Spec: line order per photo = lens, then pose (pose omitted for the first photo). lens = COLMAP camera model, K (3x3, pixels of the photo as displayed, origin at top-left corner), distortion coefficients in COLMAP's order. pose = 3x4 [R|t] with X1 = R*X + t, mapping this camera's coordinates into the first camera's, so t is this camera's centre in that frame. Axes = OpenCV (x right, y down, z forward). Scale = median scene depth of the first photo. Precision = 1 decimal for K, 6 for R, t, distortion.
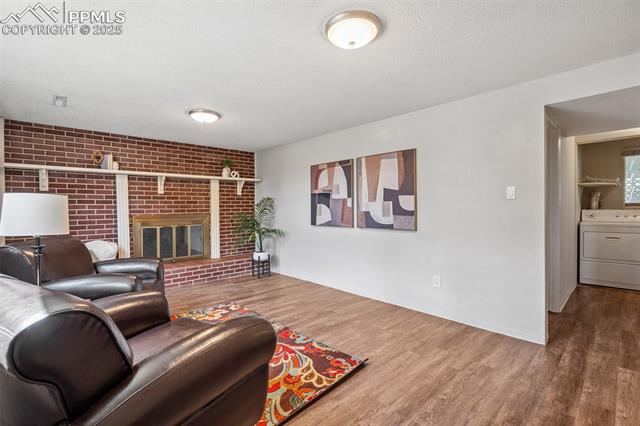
lens RADIAL K [[295.8, 0, 315.9], [0, 295.8, 210.7], [0, 0, 1]] dist [-0.000754, 0.000448]
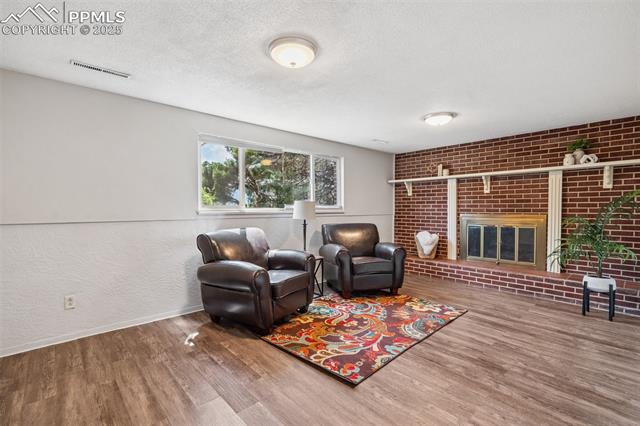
lens RADIAL K [[295.8, 0, 315.9], [0, 295.8, 210.7], [0, 0, 1]] dist [-0.000754, 0.000448]
pose [[-0.019042, 0.017422, -0.999667, 0.611417], [-0.011340, 0.999780, 0.017640, -0.009955], [0.999754, 0.011672, -0.018840, 0.530174]]
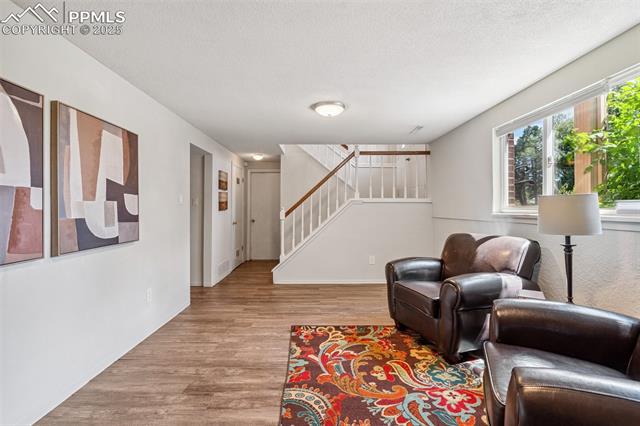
lens RADIAL K [[295.8, 0, 315.9], [0, 295.8, 210.7], [0, 0, 1]] dist [-0.000754, 0.000448]
pose [[-0.730119, 0.007353, 0.683280, -0.465987], [0.016438, 0.999842, 0.006806, -0.008219], [-0.683122, 0.016201, -0.730125, 1.096072]]
